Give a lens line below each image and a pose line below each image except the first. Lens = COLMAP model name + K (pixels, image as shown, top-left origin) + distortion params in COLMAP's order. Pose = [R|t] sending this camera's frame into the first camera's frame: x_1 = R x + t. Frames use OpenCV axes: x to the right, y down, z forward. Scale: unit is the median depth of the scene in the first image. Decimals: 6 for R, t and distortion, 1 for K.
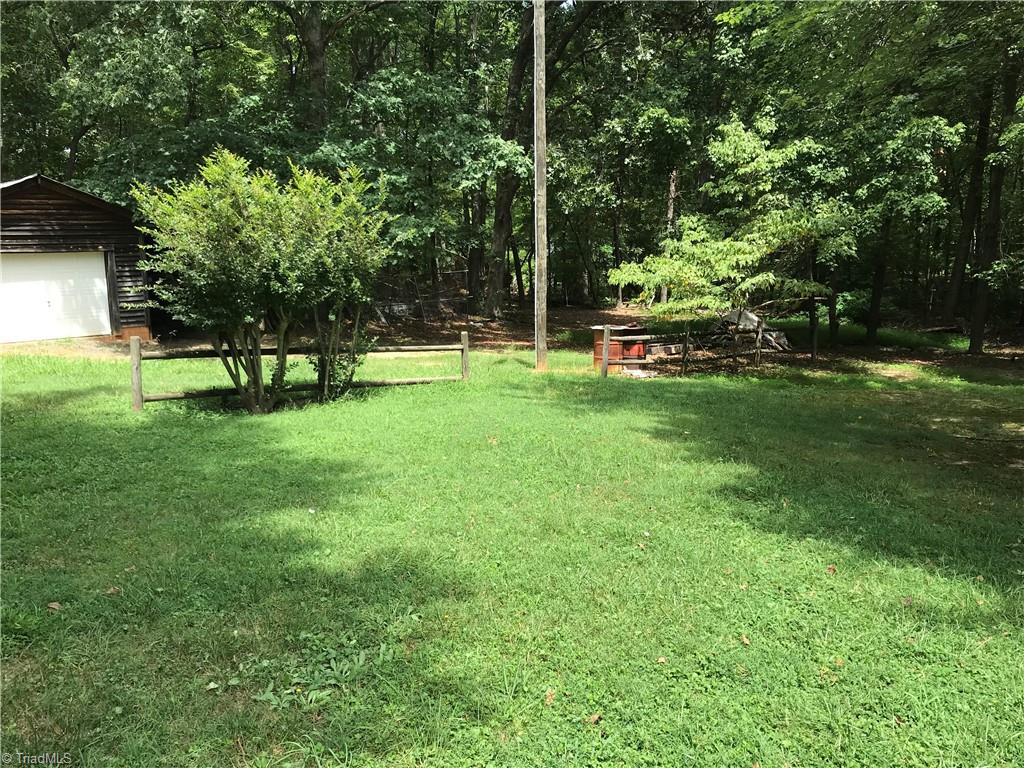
lens RADIAL K [[833.4, 0, 512.0], [0, 833.4, 384.0], [0, 0, 1]] dist [0.005901, 0.004253]
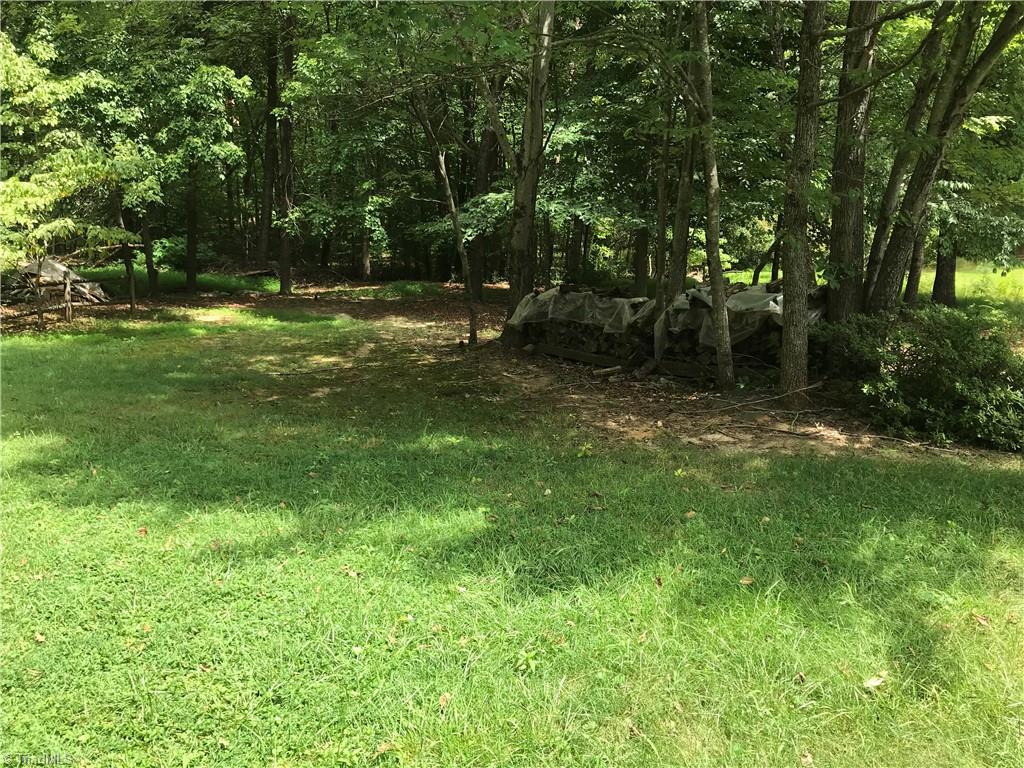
lens RADIAL K [[833.4, 0, 512.0], [0, 833.4, 384.0], [0, 0, 1]] dist [0.005901, 0.004253]
pose [[0.722253, -0.128270, 0.679630, 0.014641], [0.084954, 0.991664, 0.096881, -0.001099], [-0.686391, -0.012235, 0.727130, 0.001474]]
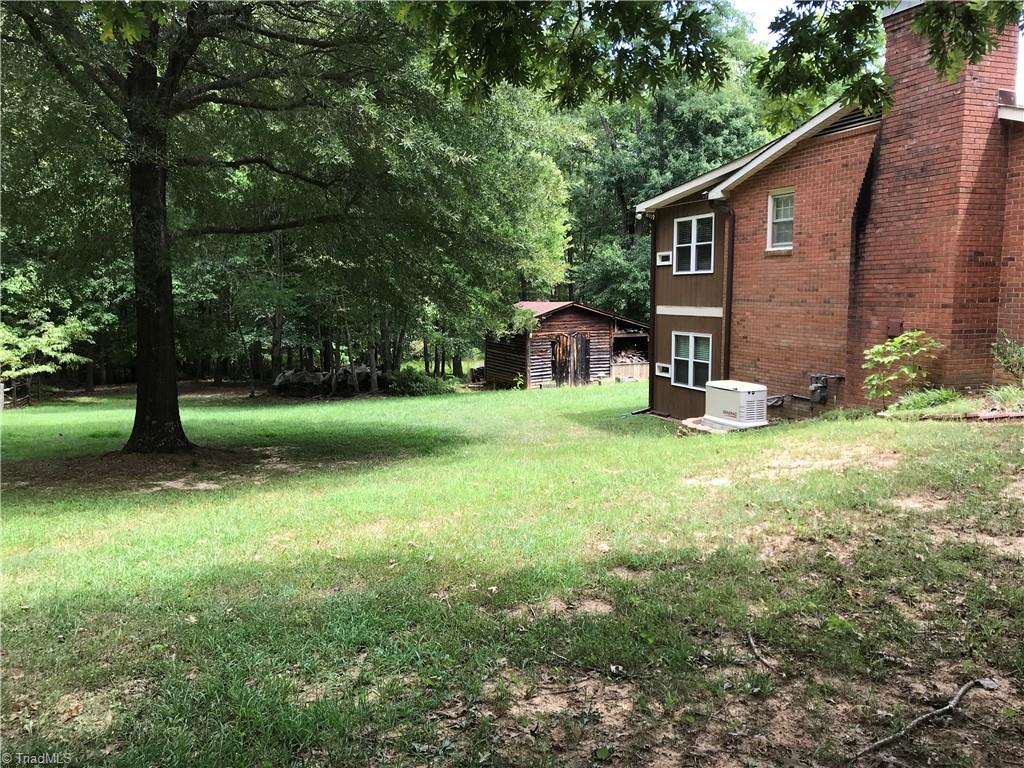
lens RADIAL K [[833.4, 0, 512.0], [0, 833.4, 384.0], [0, 0, 1]] dist [0.005901, 0.004253]
pose [[0.350673, -0.079694, 0.933101, -0.071134], [0.139445, 0.989709, 0.032124, 0.001308], [-0.926058, 0.118851, 0.358177, -0.050232]]
